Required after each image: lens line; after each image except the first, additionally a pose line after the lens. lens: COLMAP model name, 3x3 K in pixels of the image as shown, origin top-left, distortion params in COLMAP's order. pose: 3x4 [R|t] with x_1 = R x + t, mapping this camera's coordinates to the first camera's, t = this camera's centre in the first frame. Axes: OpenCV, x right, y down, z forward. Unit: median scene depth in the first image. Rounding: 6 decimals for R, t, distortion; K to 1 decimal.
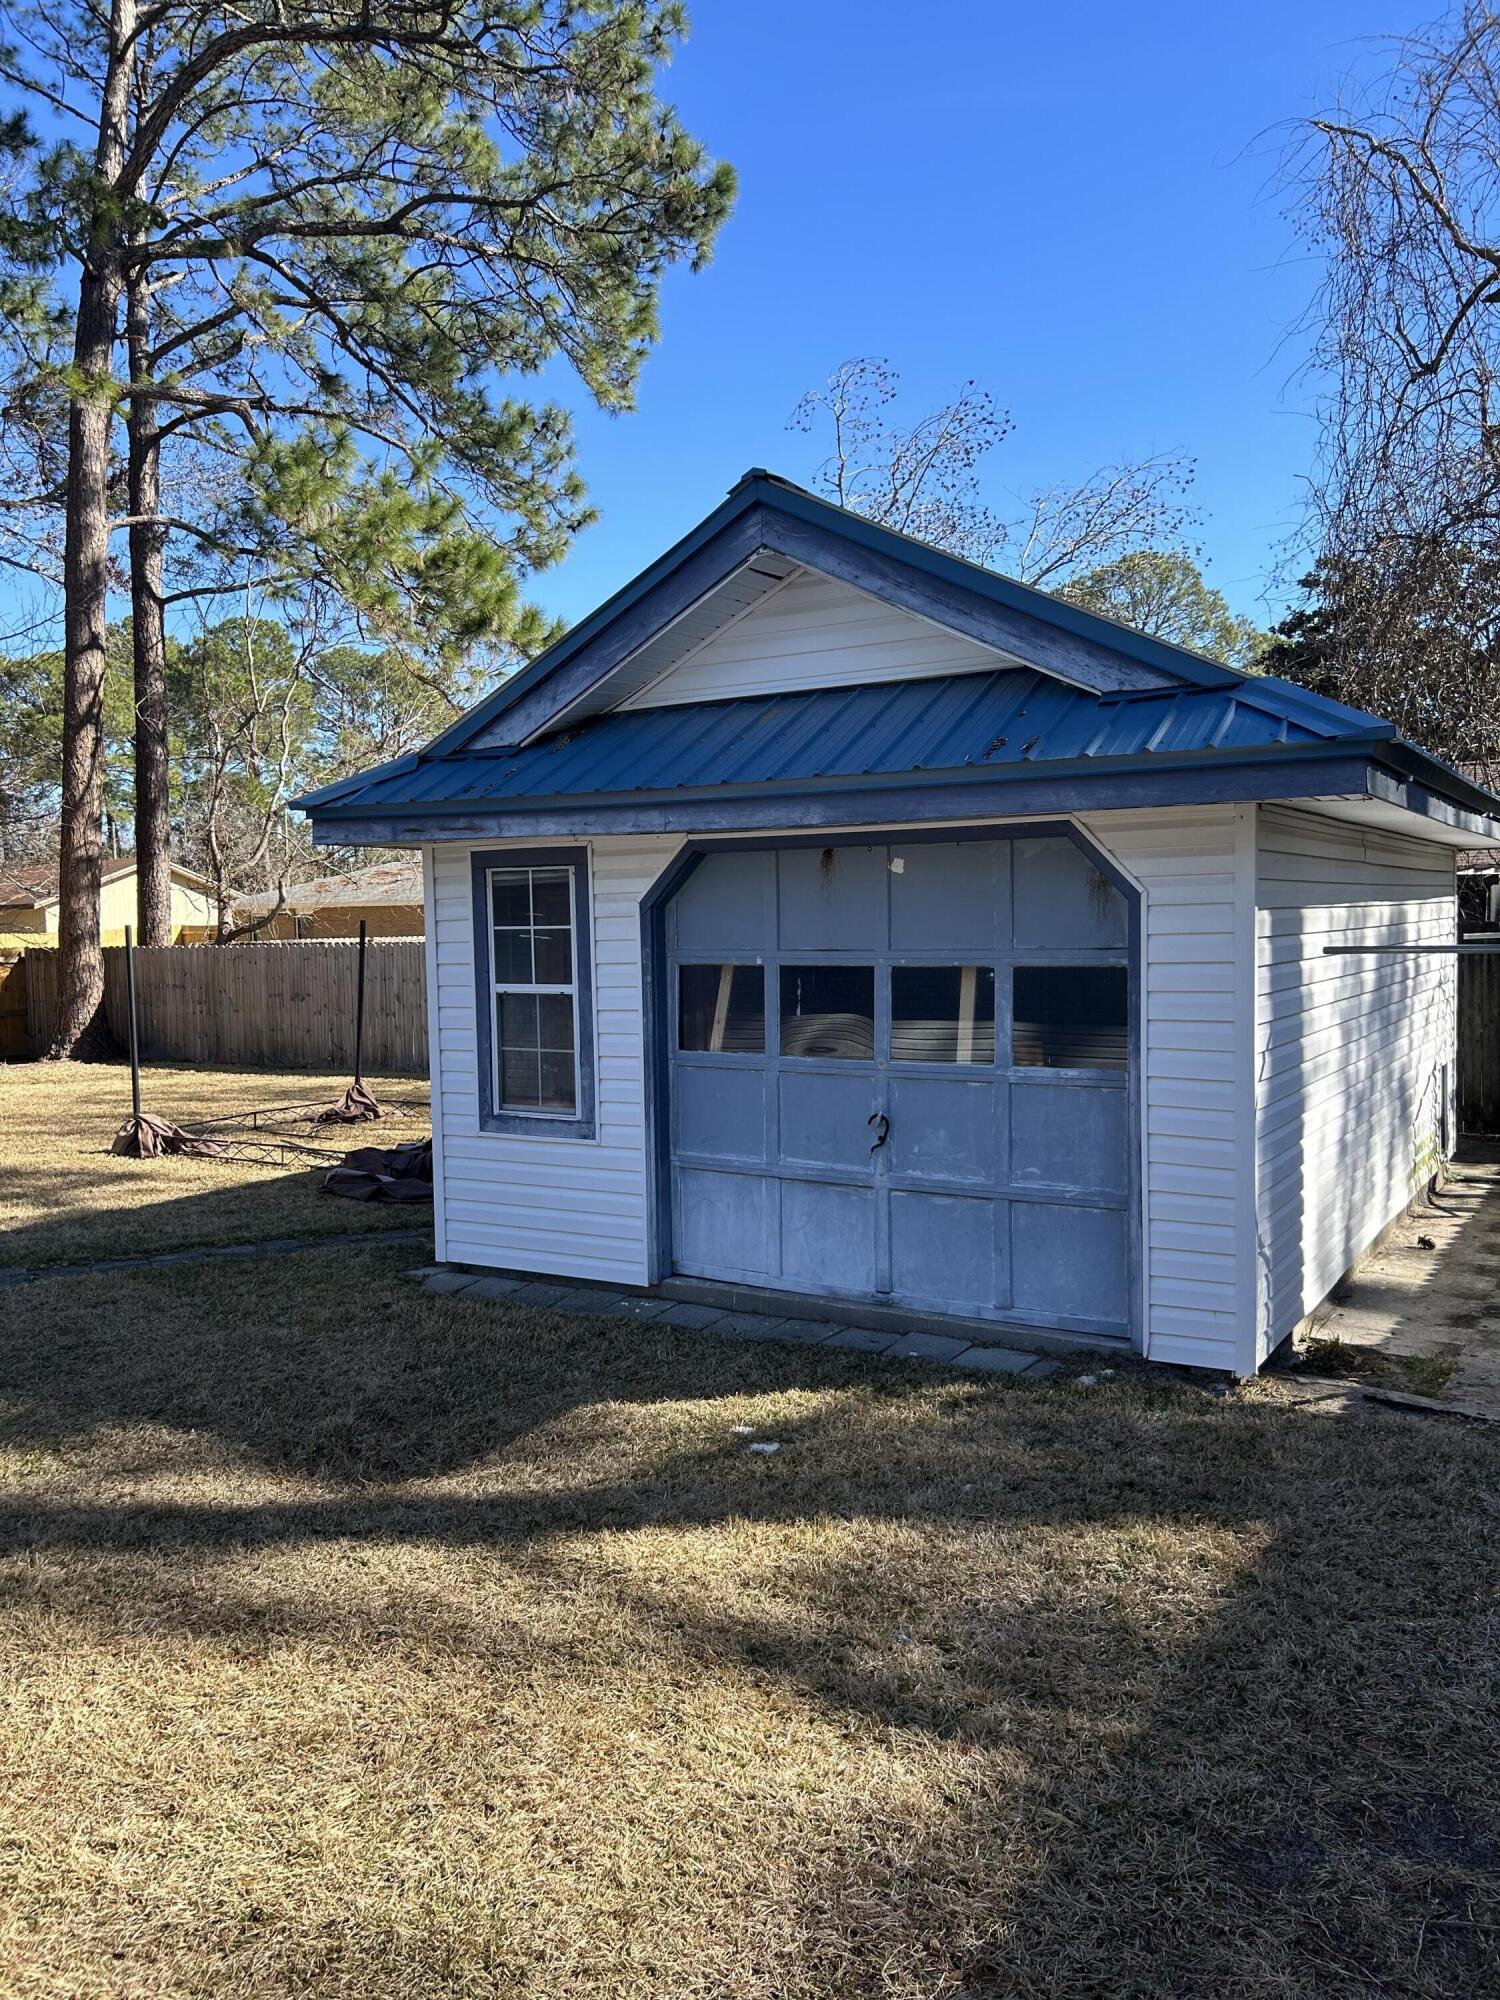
lens RADIAL K [[1525.6, 0, 756.4], [0, 1525.6, 998.5], [0, 0, 1]] dist [0.059467, -0.053051]
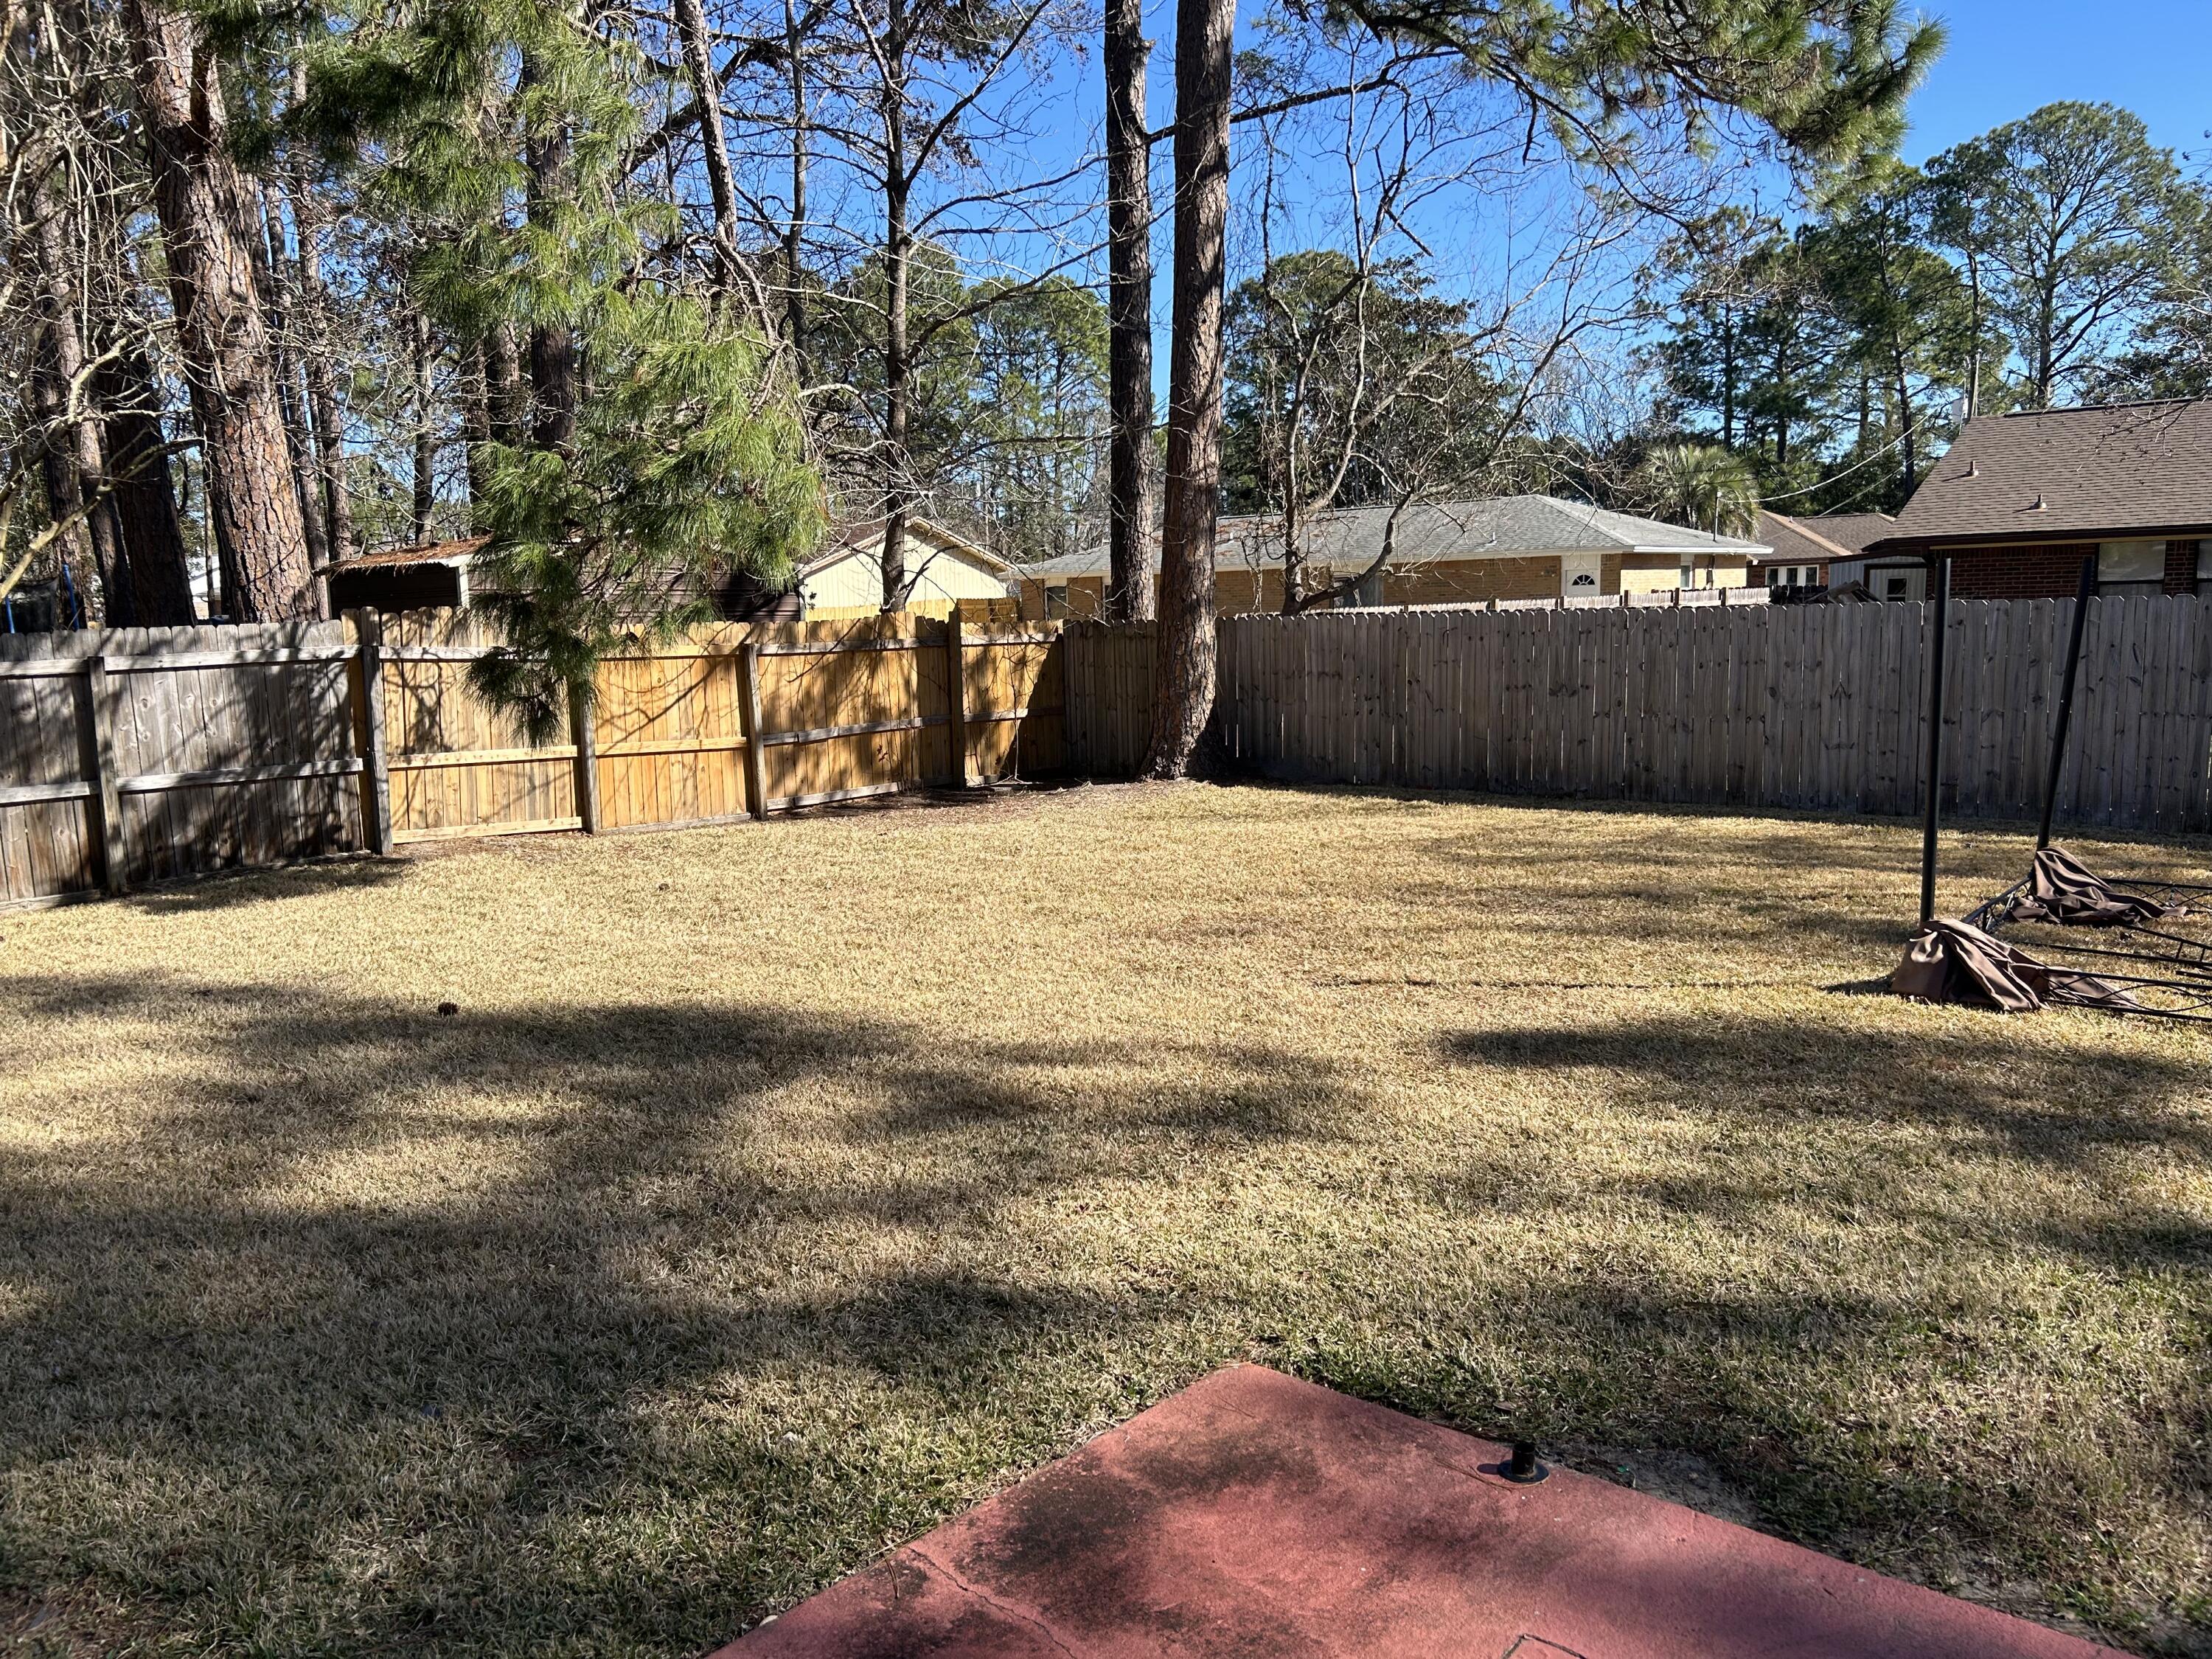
lens RADIAL K [[1687.3, 0, 1107.6], [0, 1687.3, 824.8], [0, 0, 1]] dist [0.059467, -0.053051]
pose [[0.990370, 0.014879, -0.137641, -0.372321], [-0.003407, 0.996526, 0.083210, -0.003583], [0.138401, -0.081940, 0.986981, 0.234382]]
